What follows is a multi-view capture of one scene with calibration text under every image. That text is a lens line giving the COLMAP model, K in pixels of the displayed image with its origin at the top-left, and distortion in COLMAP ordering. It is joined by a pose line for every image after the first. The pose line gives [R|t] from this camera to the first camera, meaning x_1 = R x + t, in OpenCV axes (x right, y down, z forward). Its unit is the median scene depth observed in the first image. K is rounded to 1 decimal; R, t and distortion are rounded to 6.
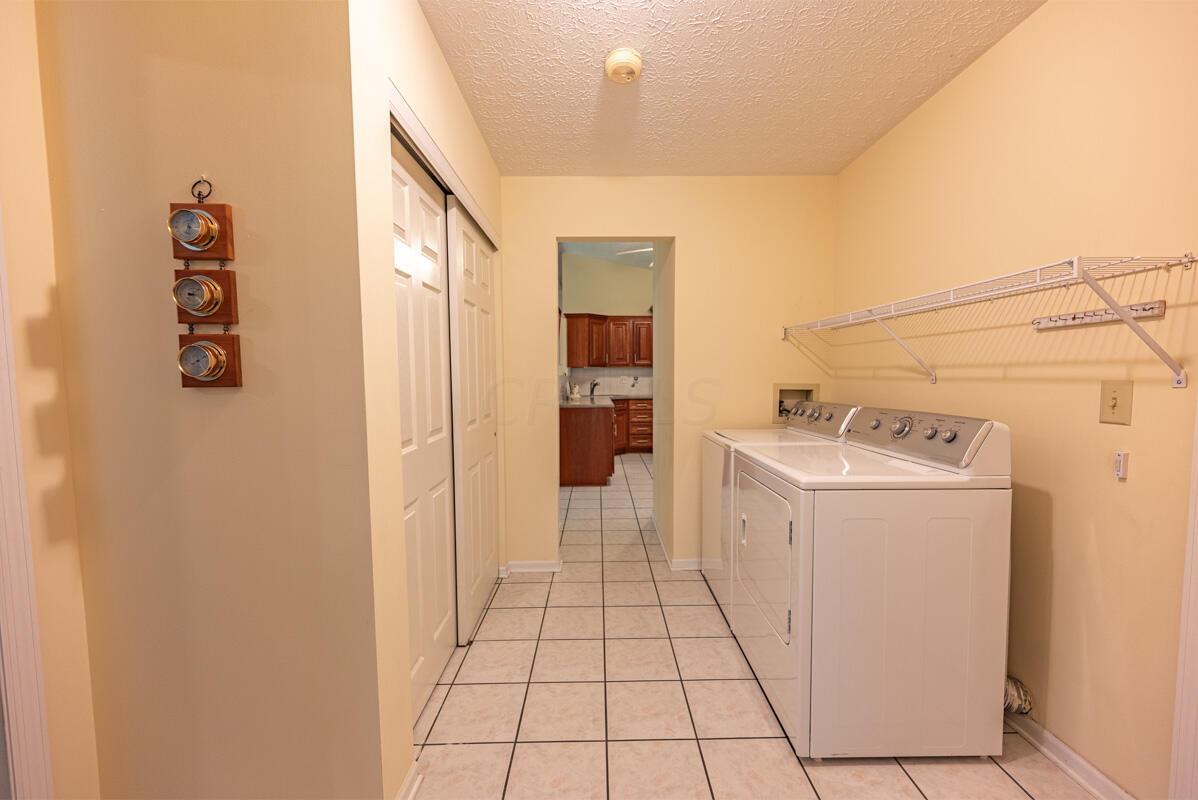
lens RADIAL K [[472.3, 0, 602.5], [0, 472.3, 402.6], [0, 0, 1]] dist [-0.001726, -0.000416]
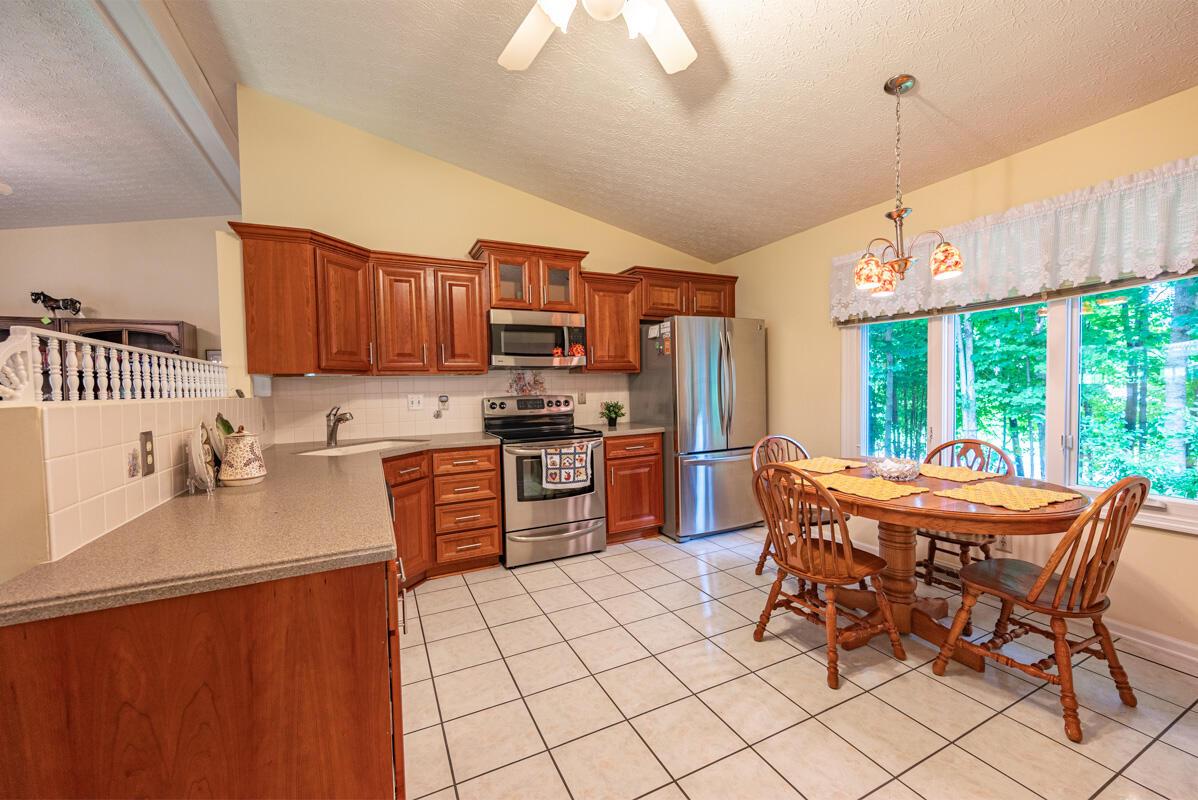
lens RADIAL K [[472.3, 0, 602.5], [0, 472.3, 402.6], [0, 0, 1]] dist [-0.001726, -0.000416]
pose [[0.903376, -0.031220, 0.427712, 0.014697], [0.044732, 0.998766, -0.021576, -0.033791], [-0.426511, 0.038623, 0.903658, 0.562517]]
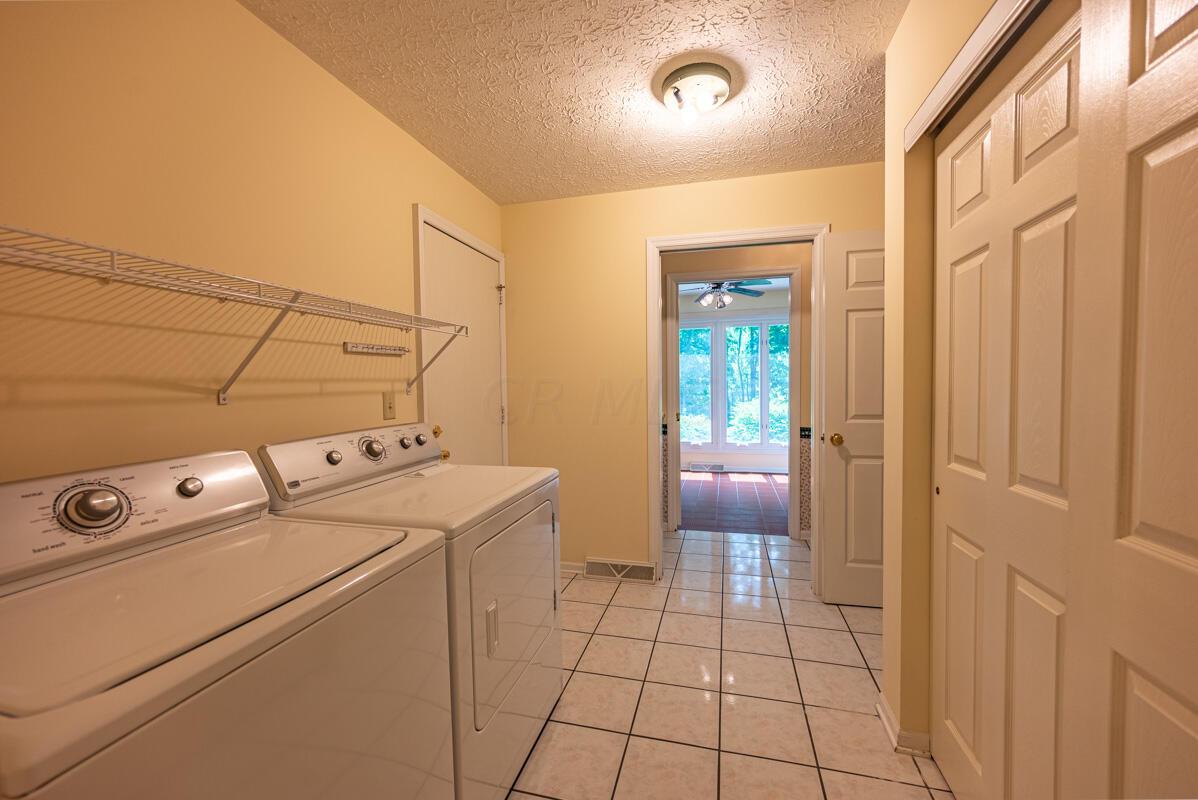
lens RADIAL K [[472.3, 0, 602.5], [0, 472.3, 402.6], [0, 0, 1]] dist [-0.001726, -0.000416]
pose [[-0.964422, 0.007289, 0.264268, -0.019359], [0.034601, 0.994501, 0.098842, -0.105032], [-0.262095, 0.104470, -0.959371, 1.719566]]
